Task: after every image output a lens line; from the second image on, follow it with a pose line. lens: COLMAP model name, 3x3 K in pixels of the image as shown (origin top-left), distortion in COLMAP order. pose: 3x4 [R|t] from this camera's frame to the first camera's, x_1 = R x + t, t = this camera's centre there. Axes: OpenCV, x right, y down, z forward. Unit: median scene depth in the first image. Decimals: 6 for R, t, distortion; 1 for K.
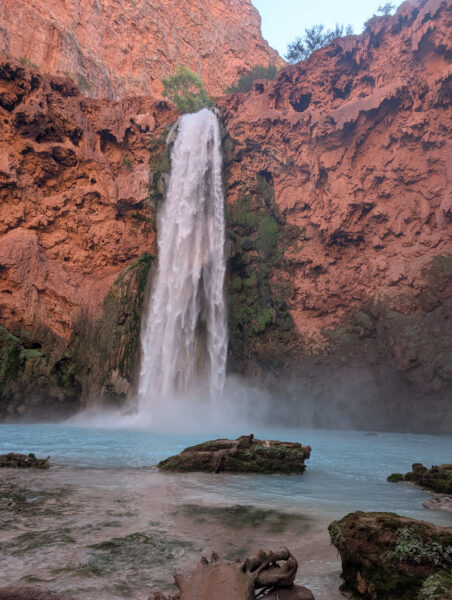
lens RADIAL K [[437.5, 0, 213.4], [0, 437.5, 300.2], [0, 0, 1]] dist [-0.004573, 0.001390]
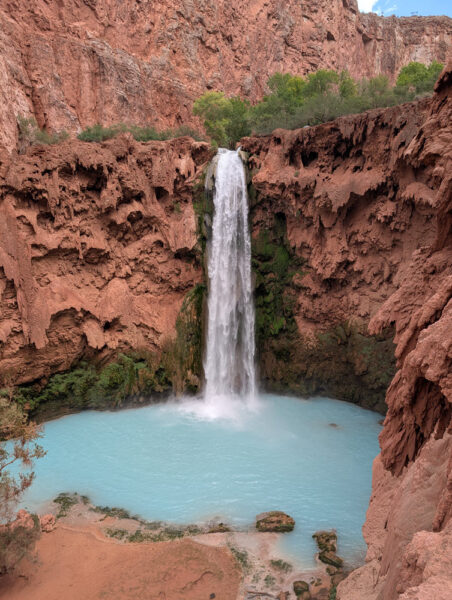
lens RADIAL K [[437.5, 0, 213.4], [0, 437.5, 300.2], [0, 0, 1]] dist [-0.004573, 0.001390]
pose [[0.999268, -0.032529, -0.020116, -0.075926], [0.037798, 0.920238, 0.389530, -0.630482], [0.005841, -0.390005, 0.920794, -0.376510]]
